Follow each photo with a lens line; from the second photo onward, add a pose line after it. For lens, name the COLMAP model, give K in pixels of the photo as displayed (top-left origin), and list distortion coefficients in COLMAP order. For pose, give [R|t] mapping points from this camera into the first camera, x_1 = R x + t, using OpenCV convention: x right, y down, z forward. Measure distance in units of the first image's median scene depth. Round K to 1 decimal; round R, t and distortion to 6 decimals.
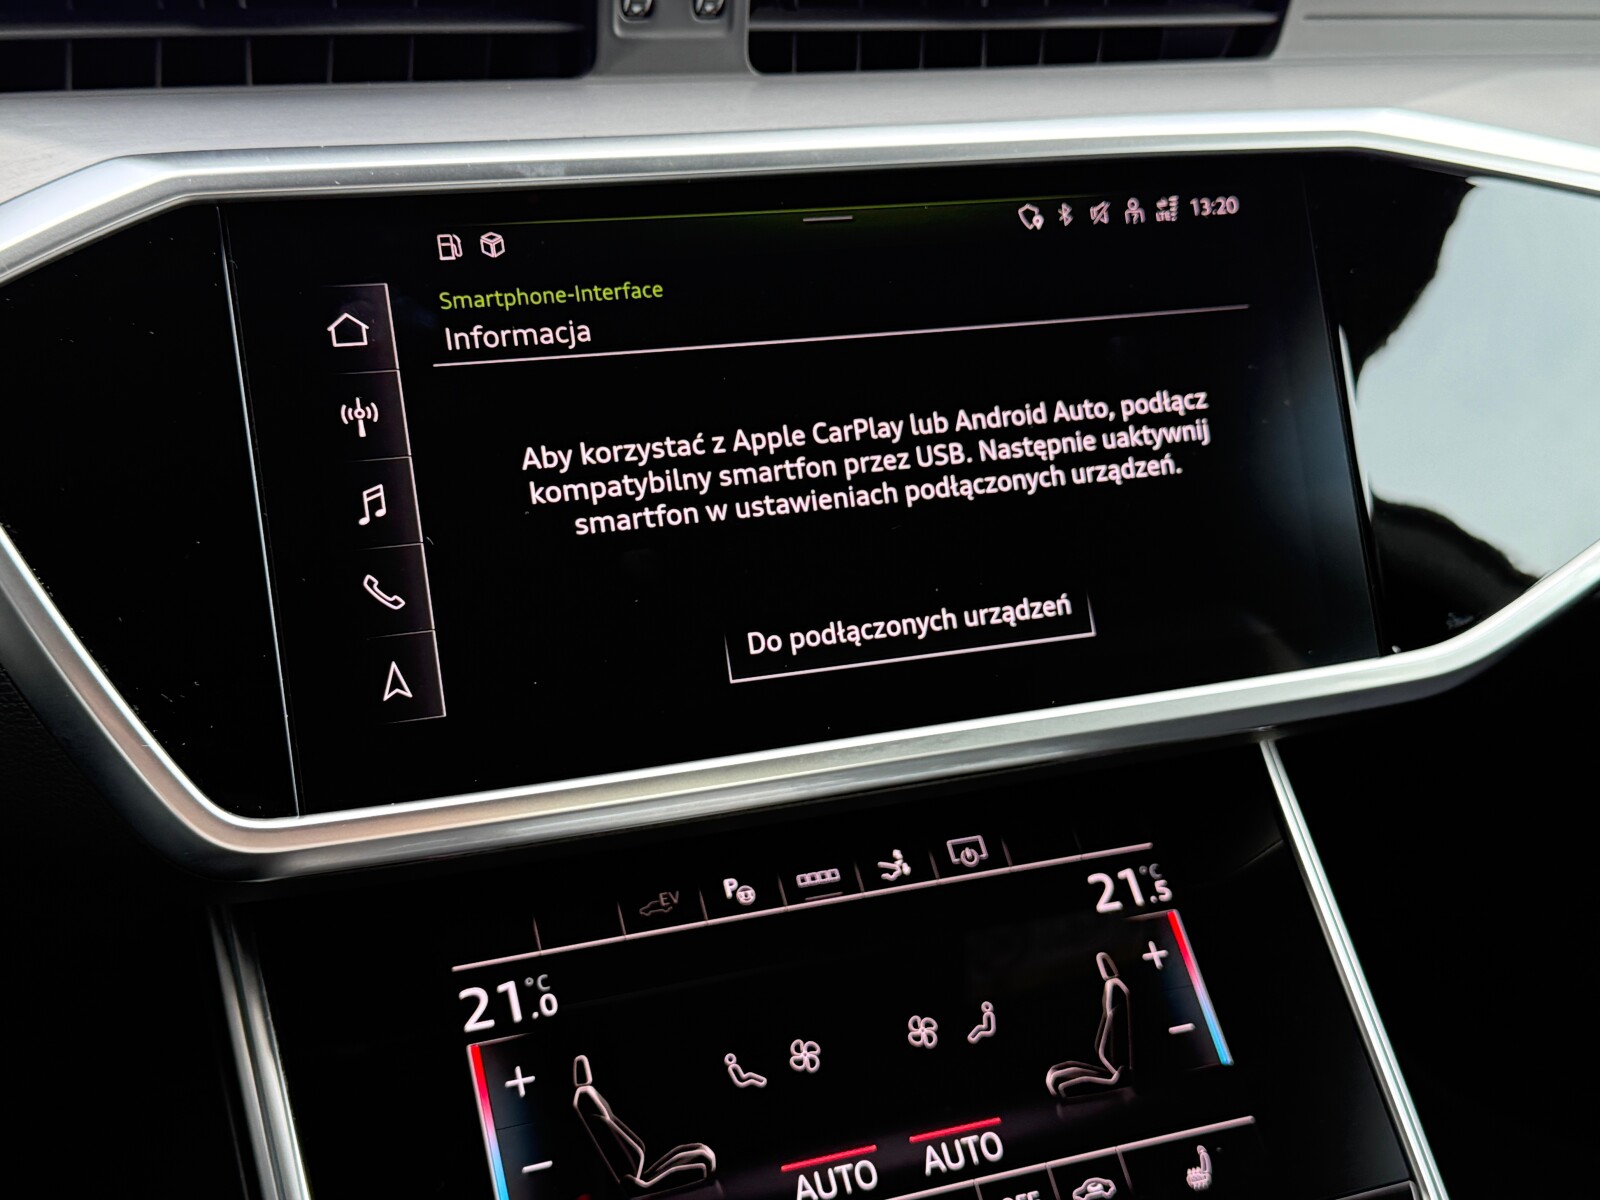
lens RADIAL K [[2051.6, 0, 812.1], [0, 2051.6, 602.3], [0, 0, 1]] dist [0.101252, 0.000000]
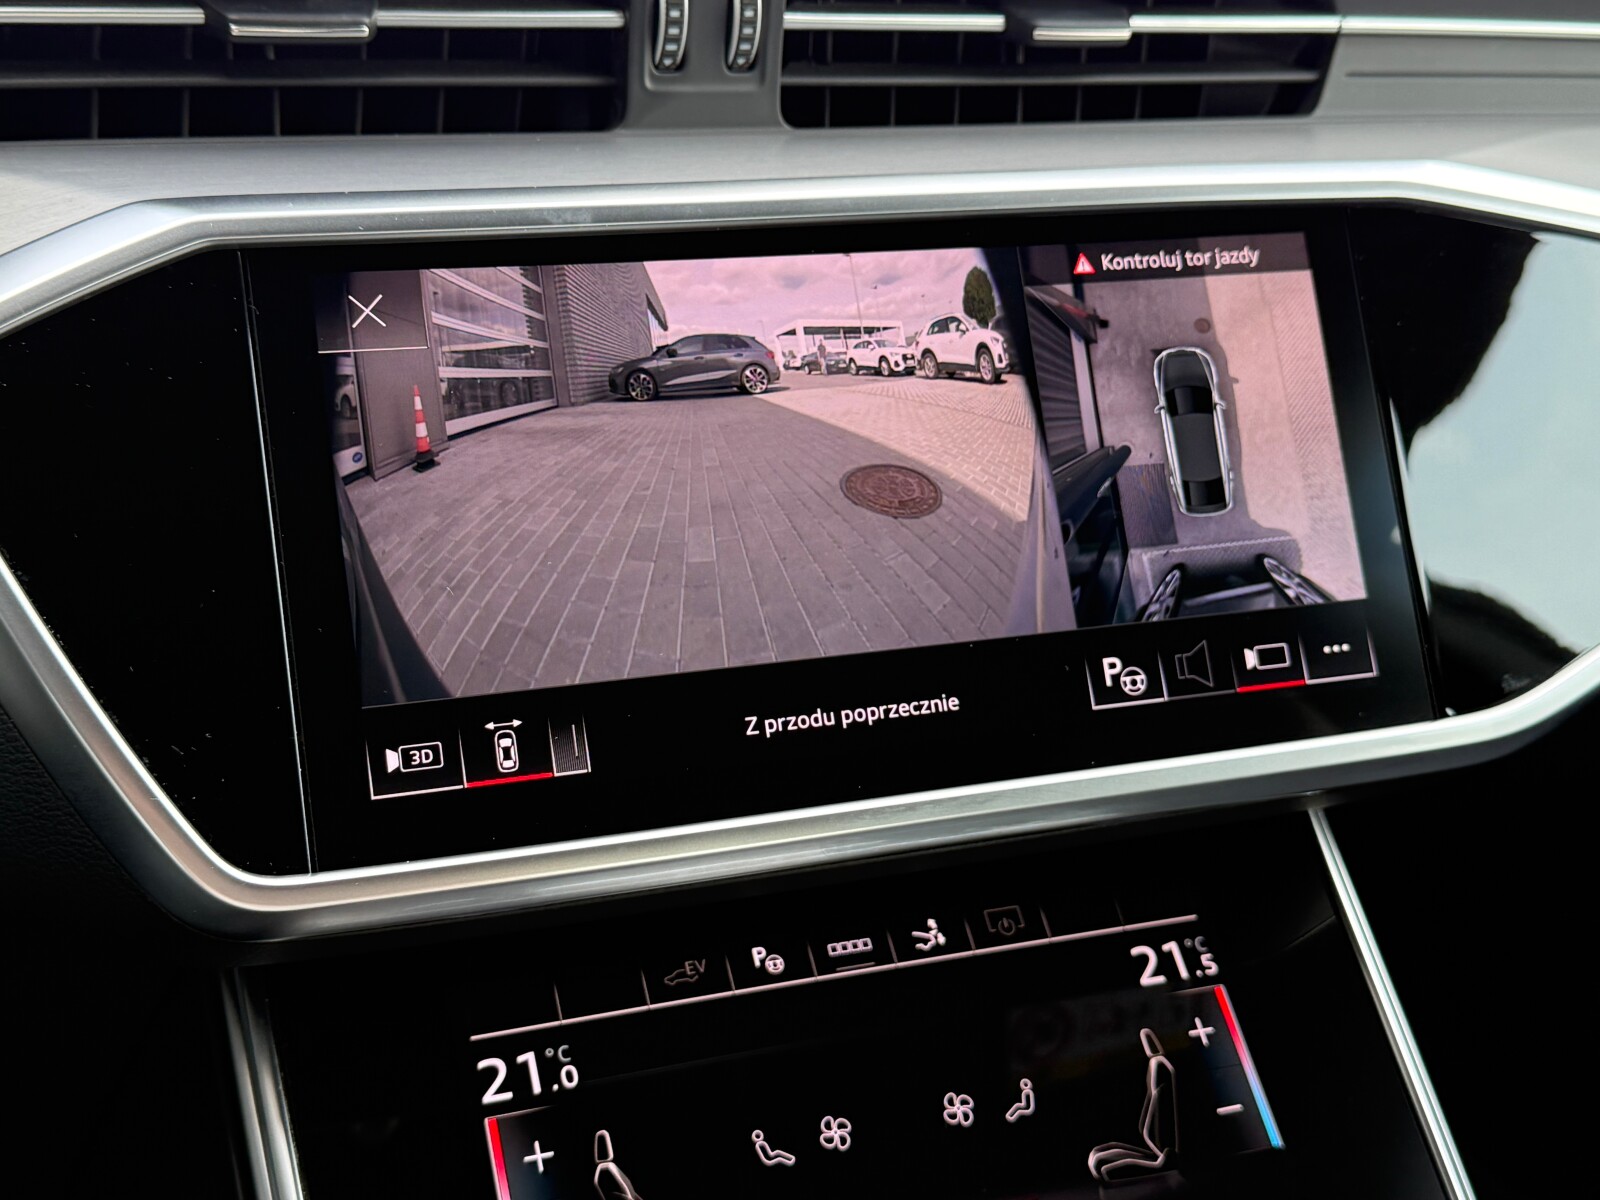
lens RADIAL K [[2051.6, 0, 806.1], [0, 2051.6, 595.8], [0, 0, 1]] dist [0.101252, 0.000000]
pose [[0.999730, 0.001309, -0.023193, 0.004884], [-0.002449, 0.998786, -0.049195, 0.017579], [0.023100, 0.049238, 0.998520, 0.027428]]
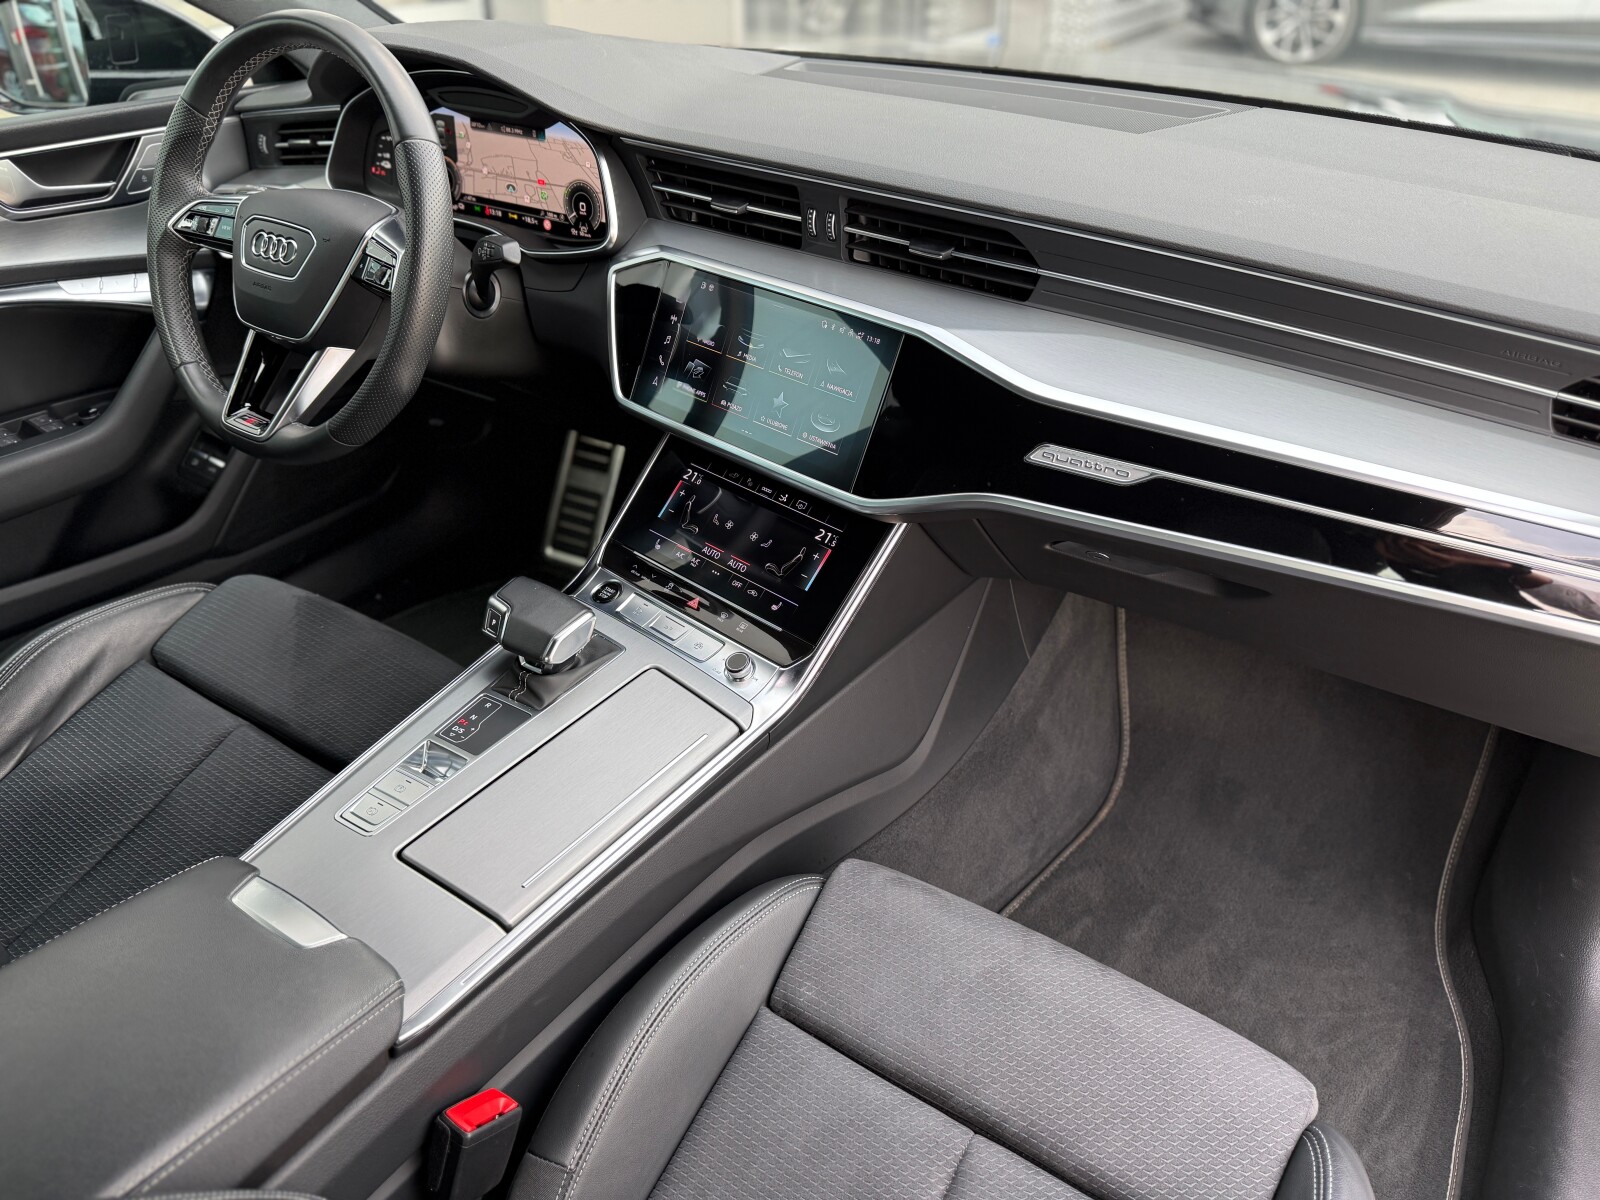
lens RADIAL K [[1155.7, 0, 804.9], [0, 1155.7, 601.2], [0, 0, 1]] dist [0.046447, -0.088841]
pose [[0.436626, 0.471436, -0.766228, 1.733904], [-0.323379, 0.877022, 0.355330, -0.448228], [0.839514, 0.092636, 0.535383, 0.009762]]
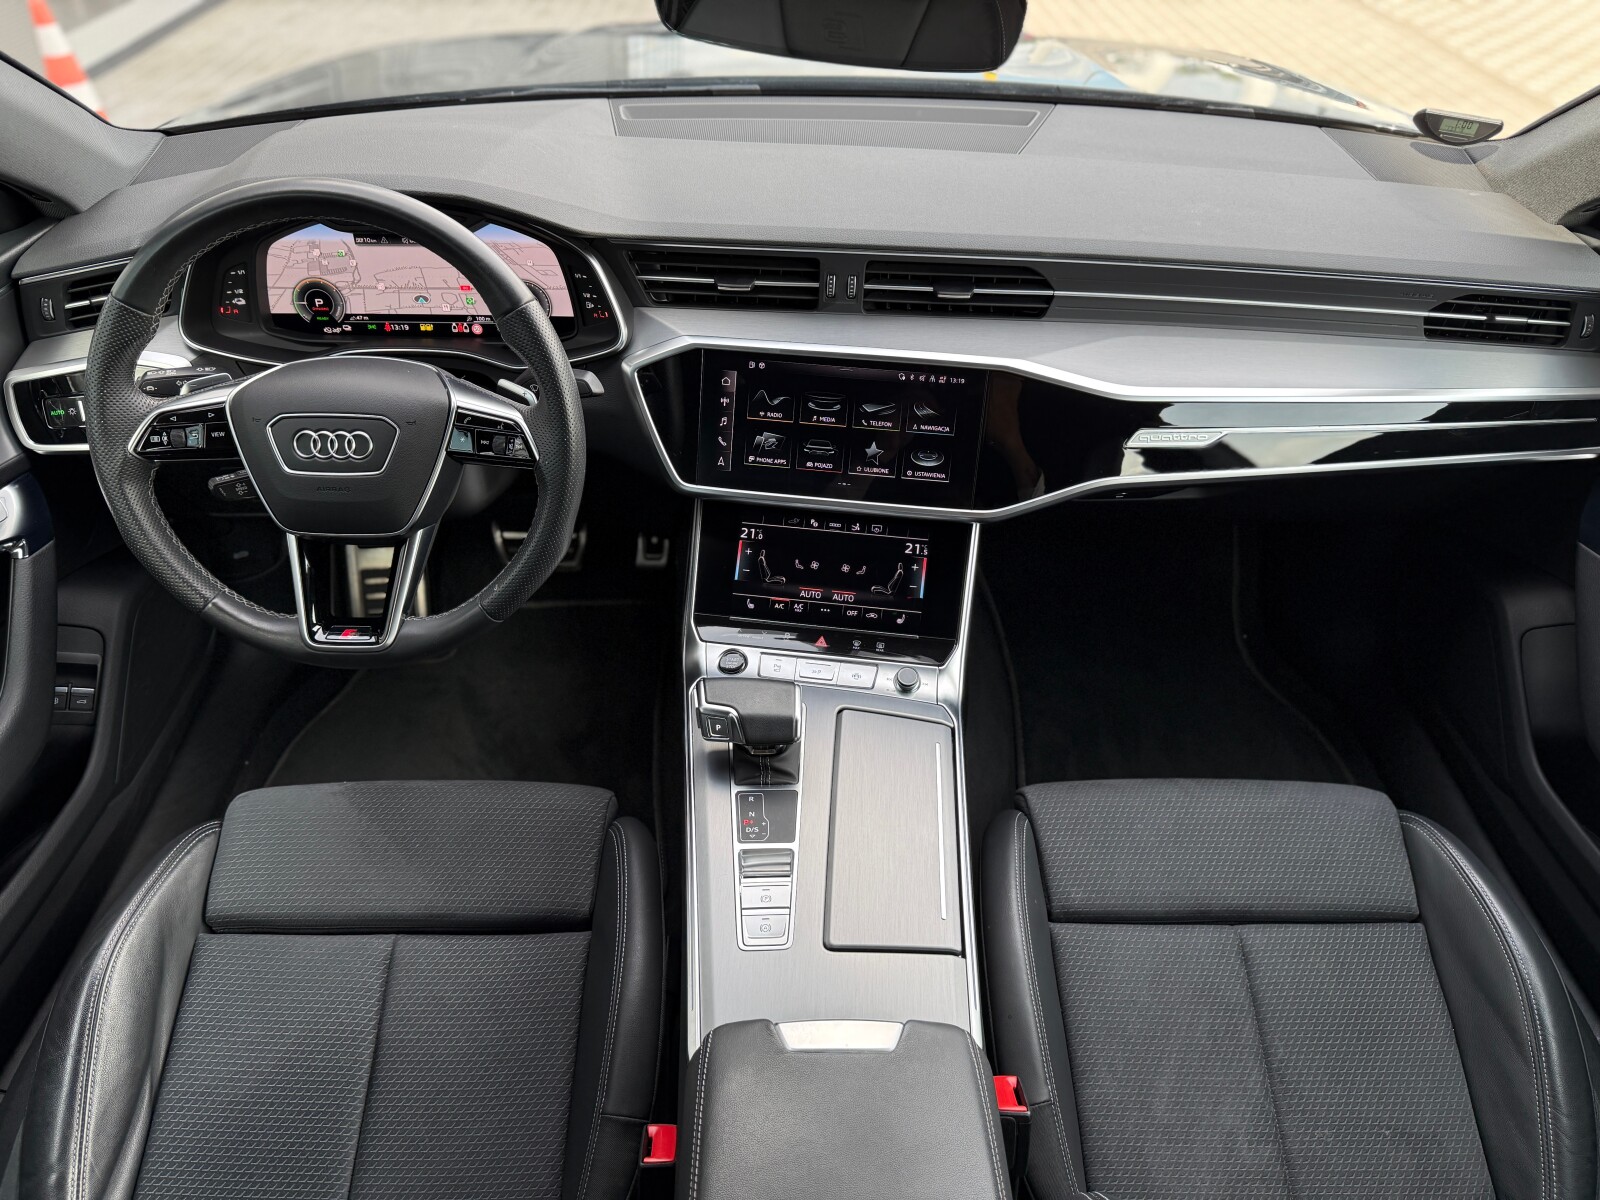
lens RADIAL K [[1155.7, 0, 811.7], [0, 1155.7, 605.6], [0, 0, 1]] dist [0.046447, -0.088841]
pose [[0.871749, 0.298761, -0.388325, 0.922636], [-0.176417, 0.930816, 0.320092, -0.448984], [0.457090, -0.210532, 0.864144, -1.030783]]
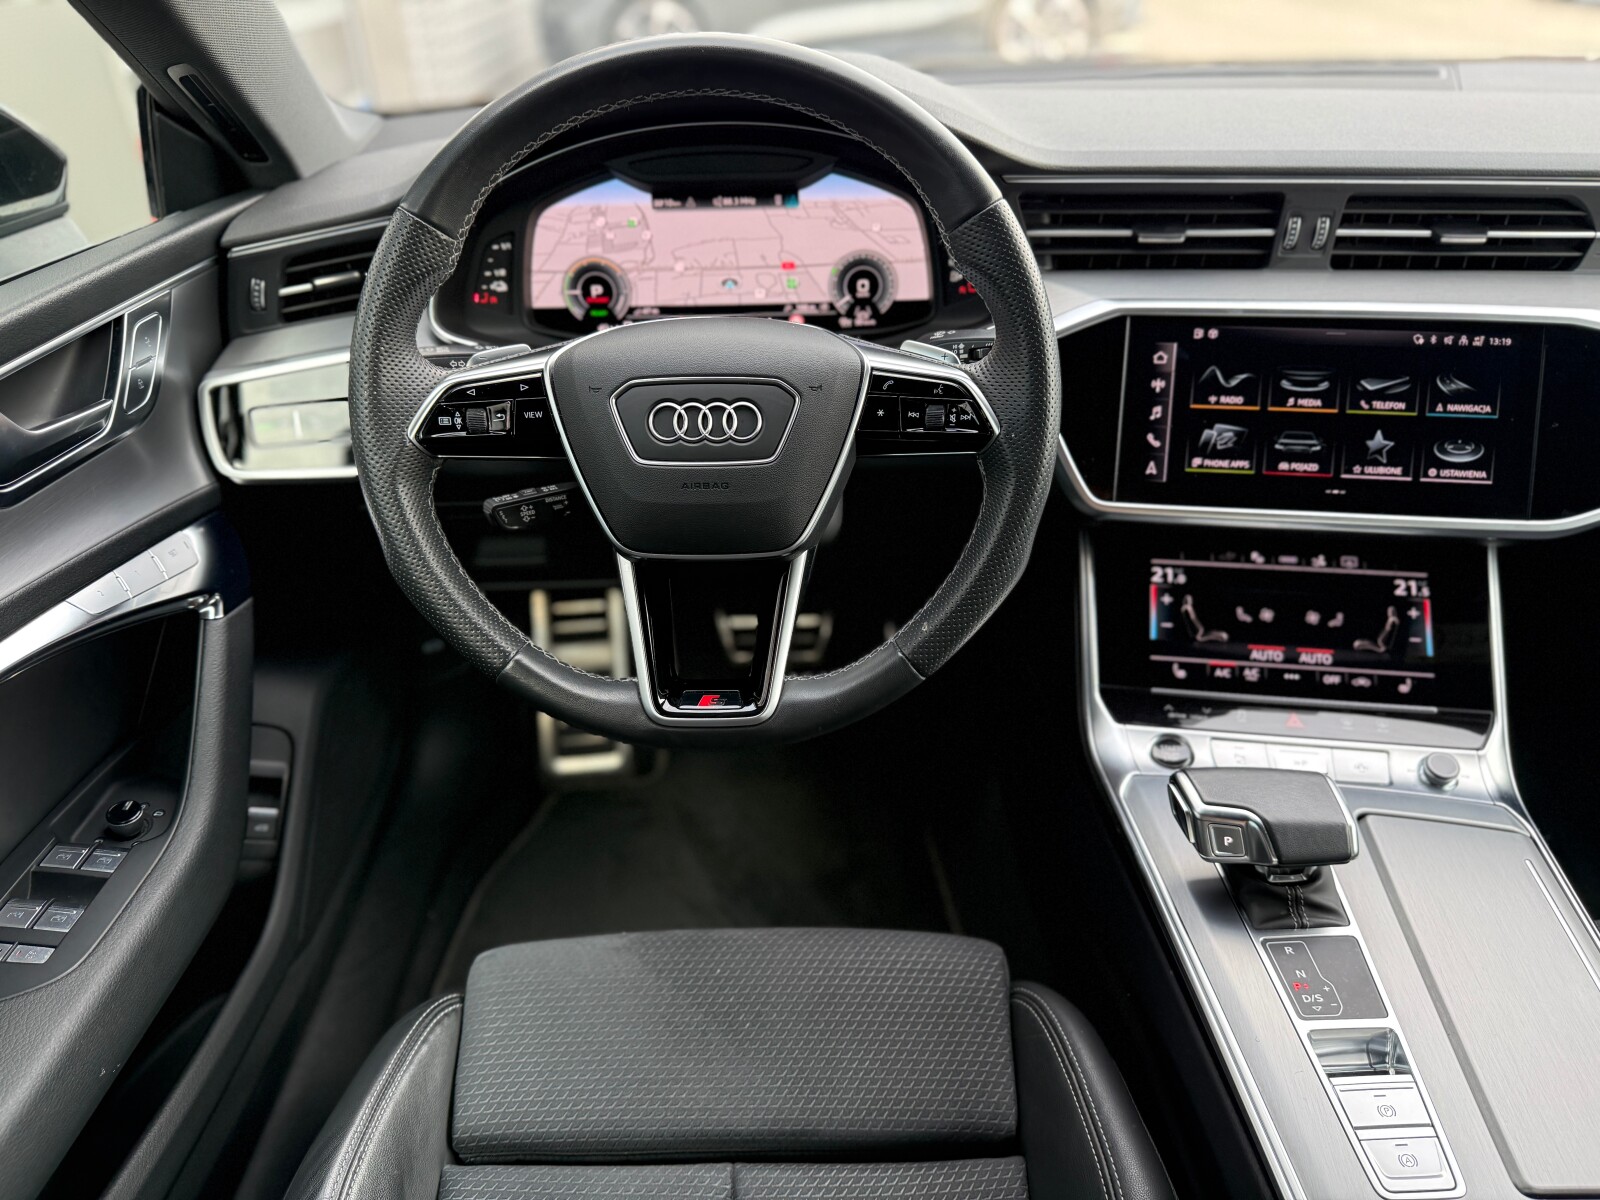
lens RADIAL K [[1155.7, 0, 788.0], [0, 1155.7, 596.2], [0, 0, 1]] dist [0.046447, -0.088841]
pose [[0.859051, 0.218862, -0.462743, 0.175106], [-0.141560, 0.970307, 0.196126, -0.038241], [0.491927, -0.102977, 0.864525, -0.794761]]
